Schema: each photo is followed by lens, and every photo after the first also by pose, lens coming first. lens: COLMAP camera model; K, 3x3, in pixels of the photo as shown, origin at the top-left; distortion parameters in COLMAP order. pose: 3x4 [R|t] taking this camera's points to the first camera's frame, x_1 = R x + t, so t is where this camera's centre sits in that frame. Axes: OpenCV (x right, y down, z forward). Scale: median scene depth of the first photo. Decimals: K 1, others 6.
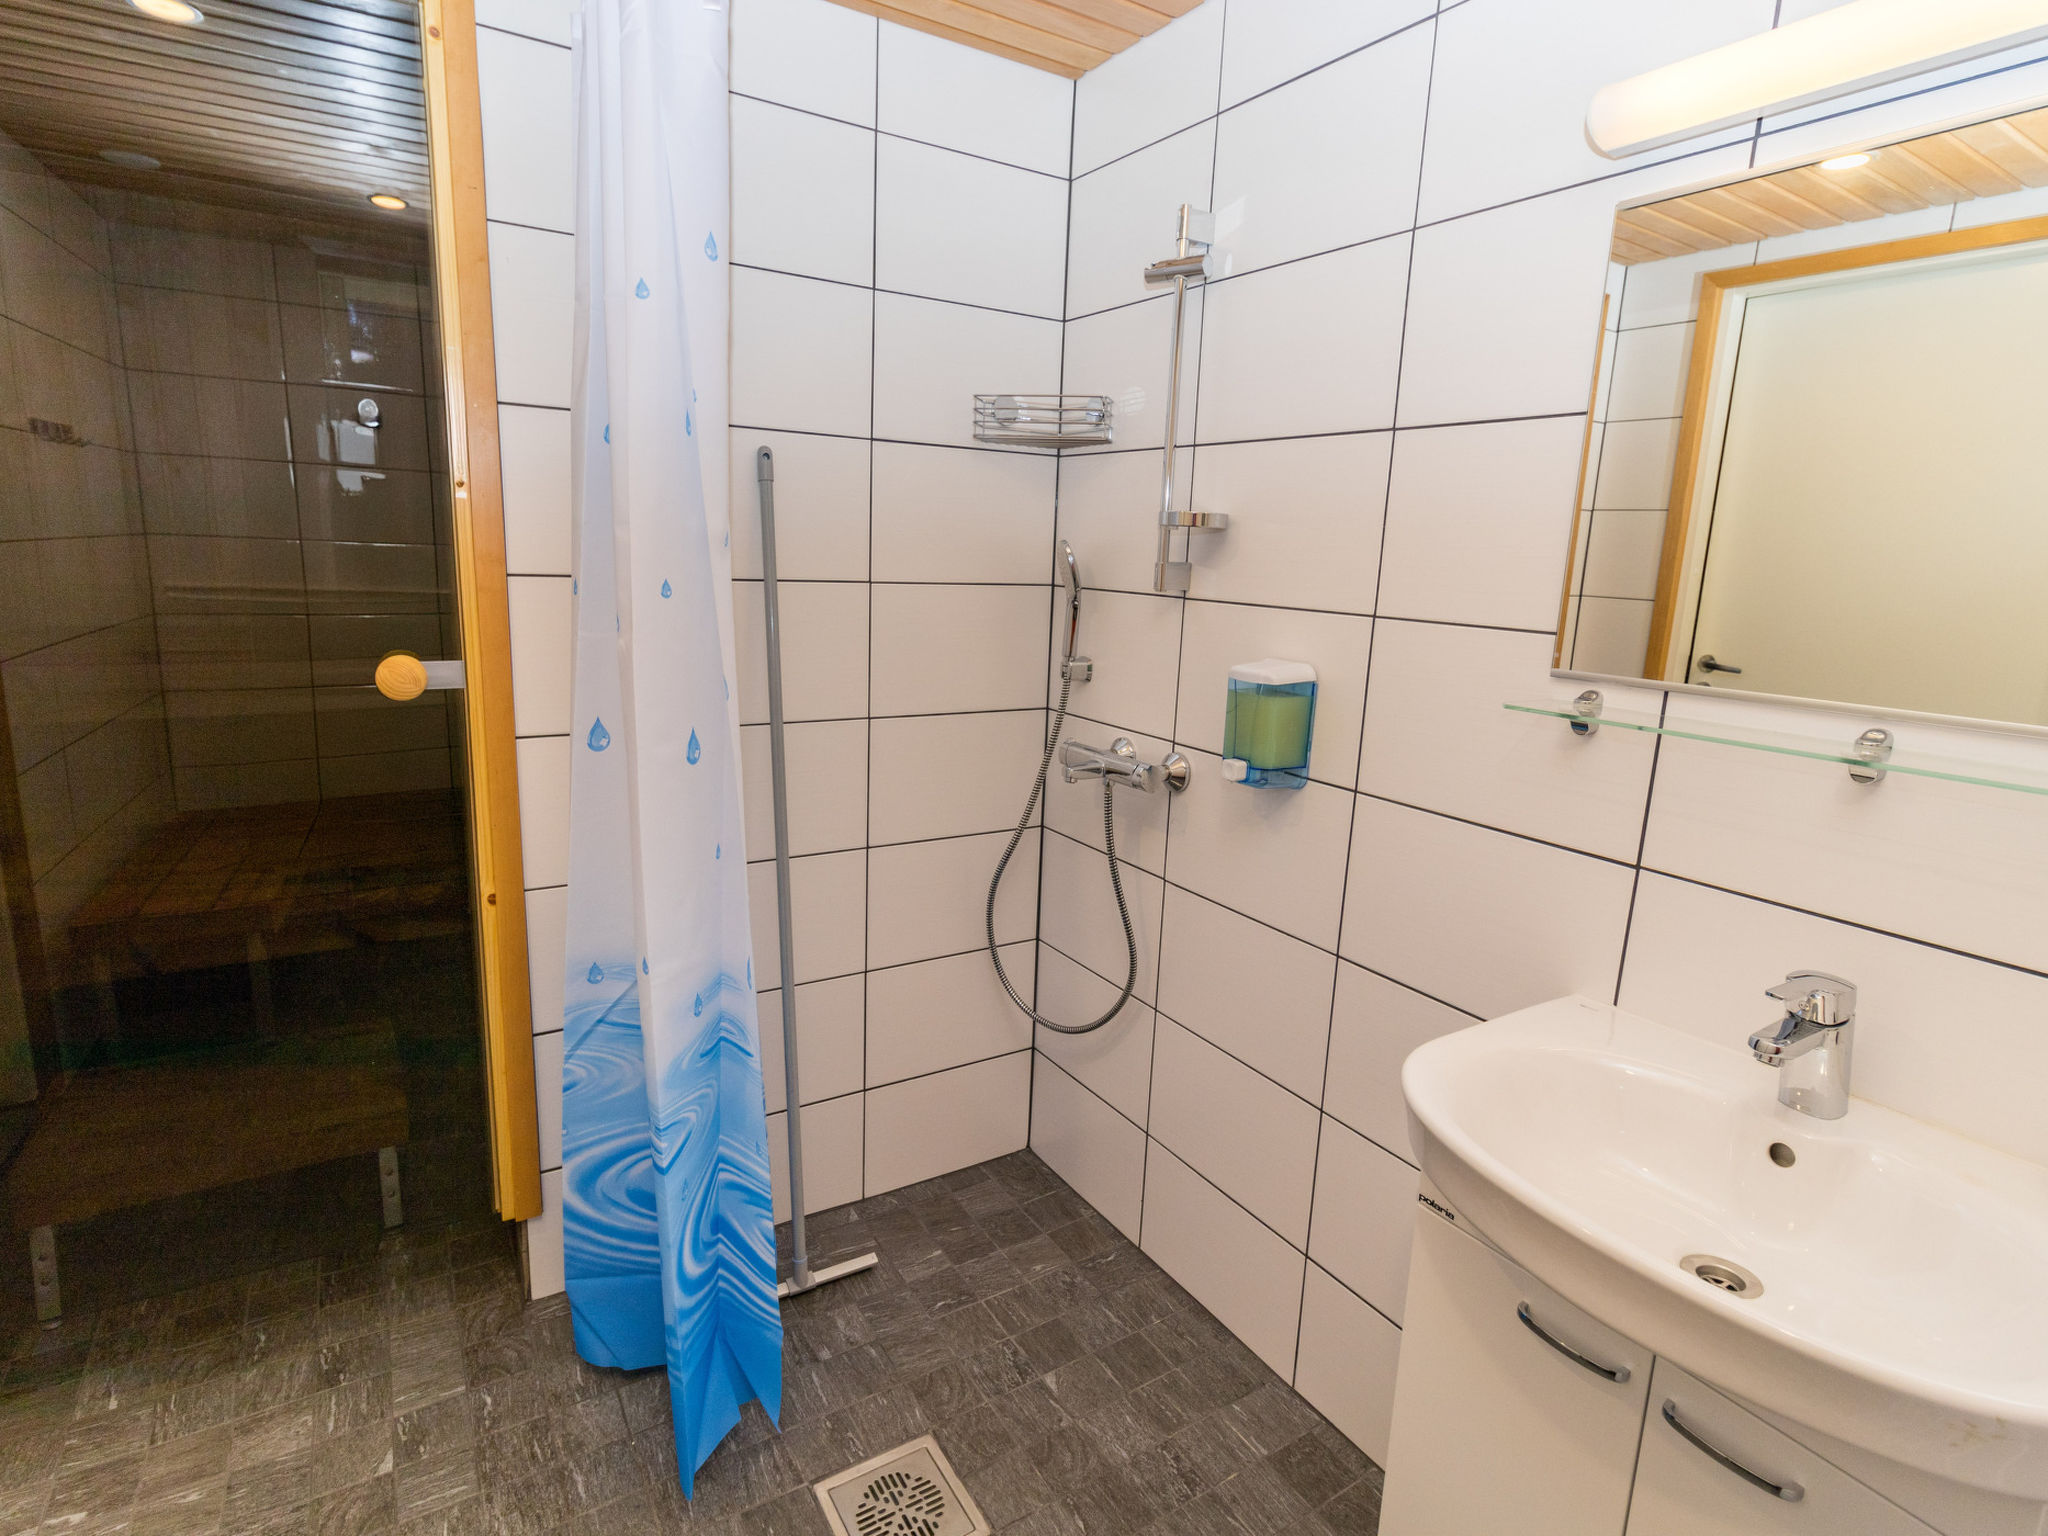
lens RADIAL K [[1066.6, 0, 1024.0], [0, 1066.6, 768.0], [0, 0, 1]] dist [-0.002900, -0.000872]
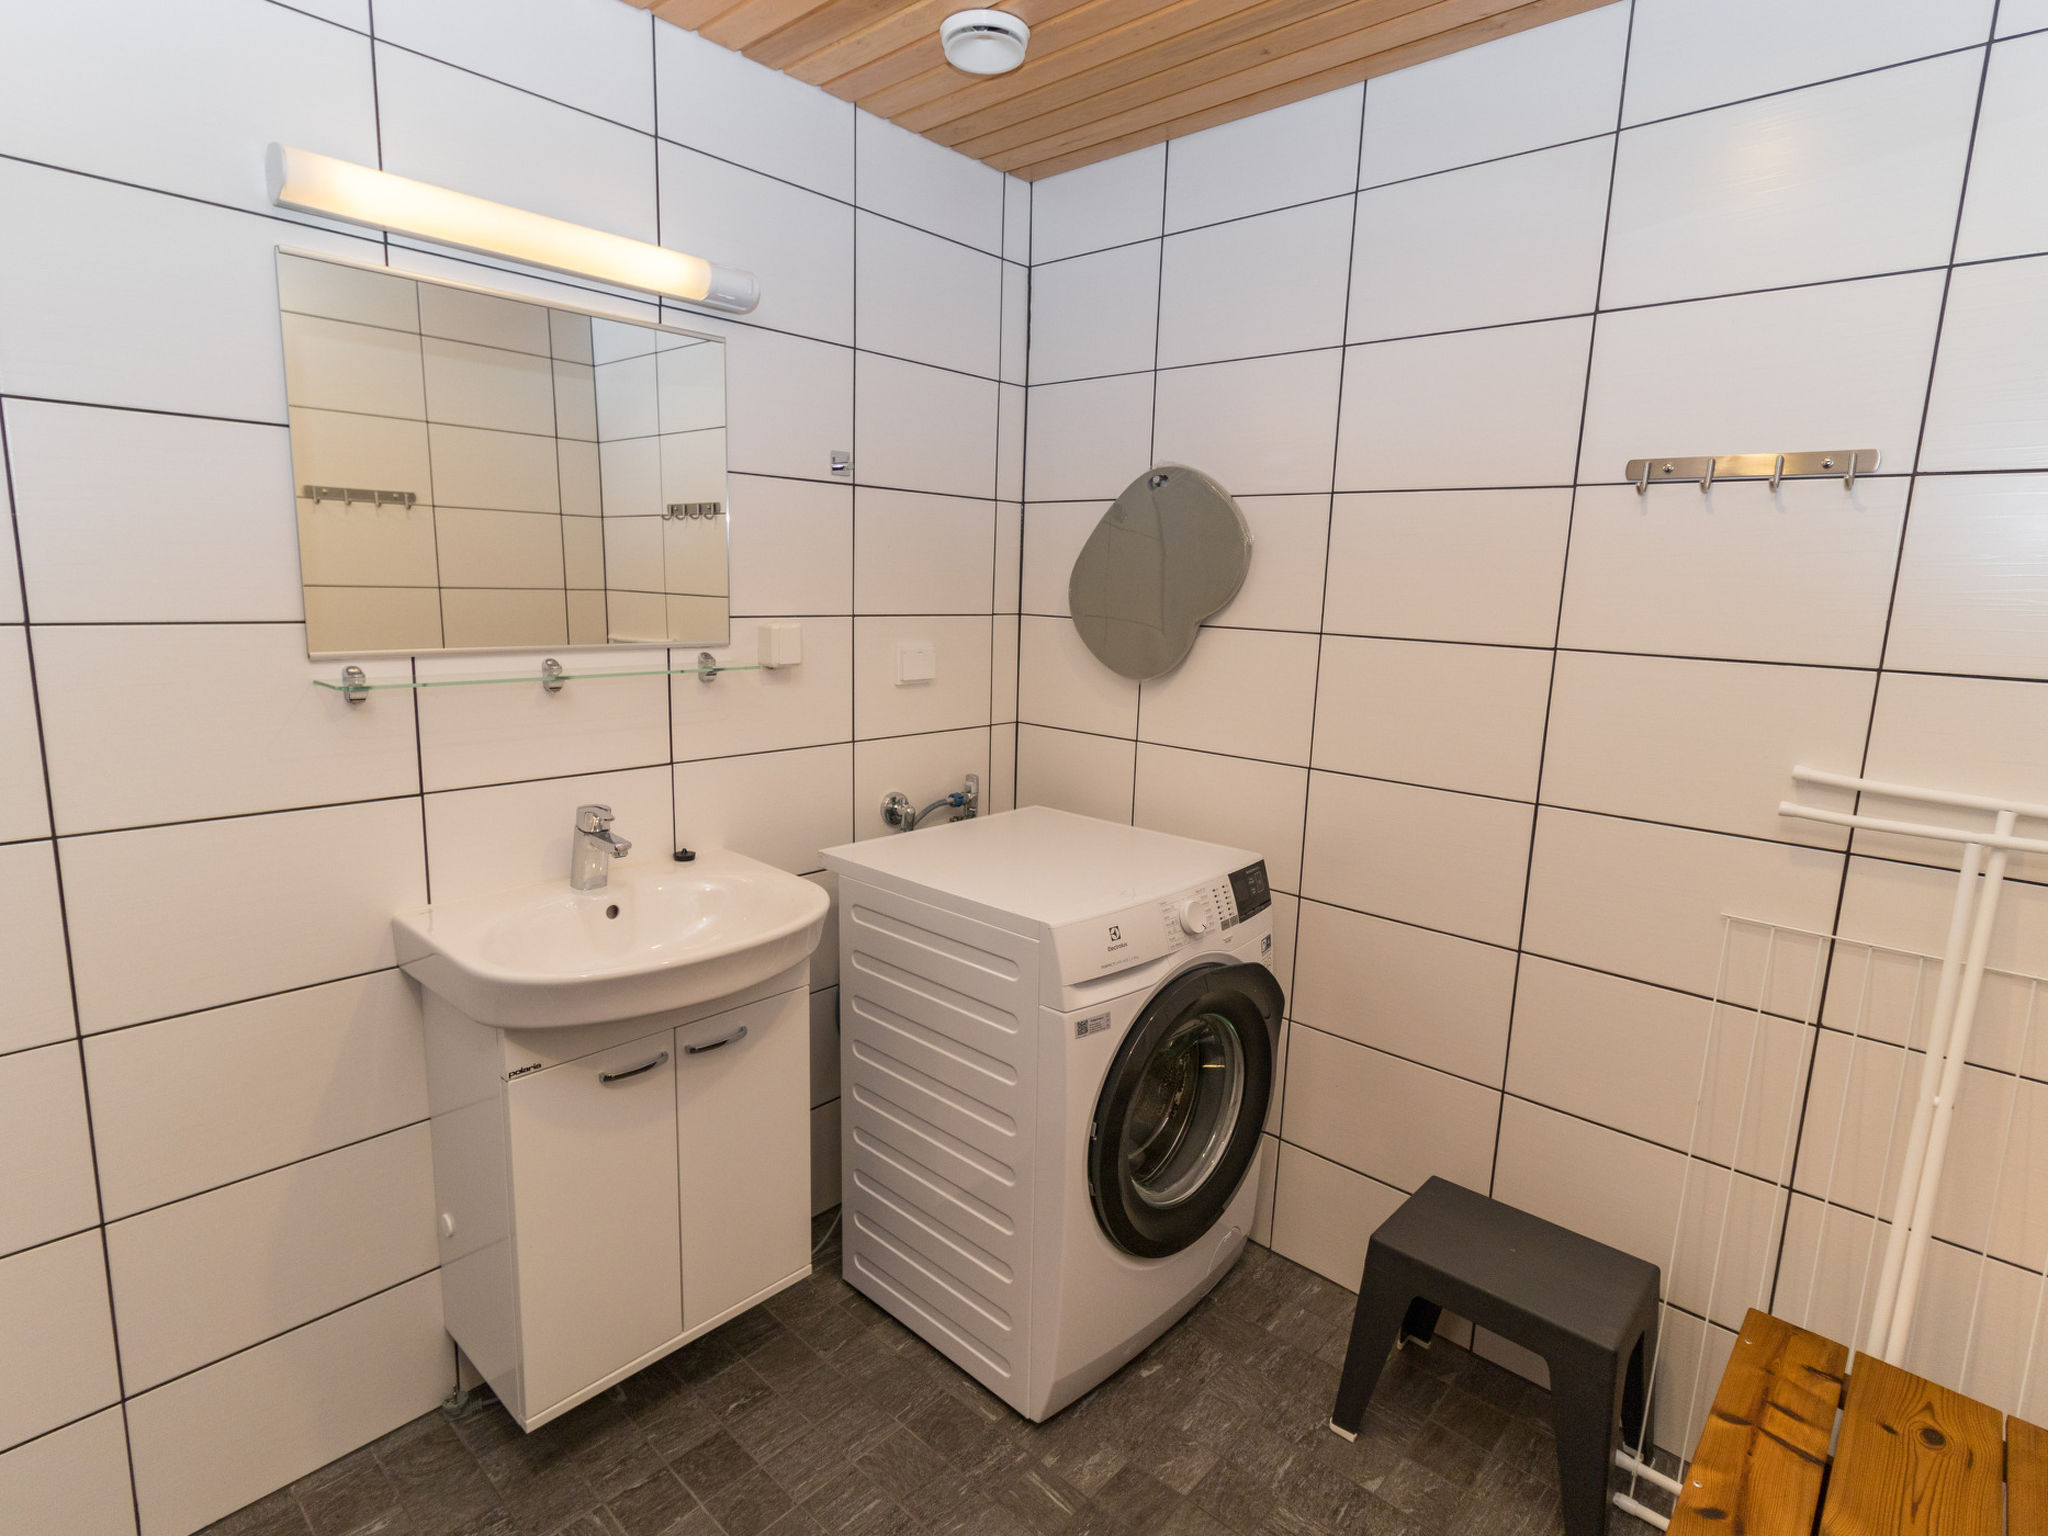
lens RADIAL K [[1066.6, 0, 1024.0], [0, 1066.6, 768.0], [0, 0, 1]] dist [-0.002900, -0.000872]
pose [[-0.252614, -0.220679, 0.942065, -0.962241], [0.157609, 0.951254, 0.265094, -0.192379], [-0.954644, 0.215444, -0.205519, 0.657686]]
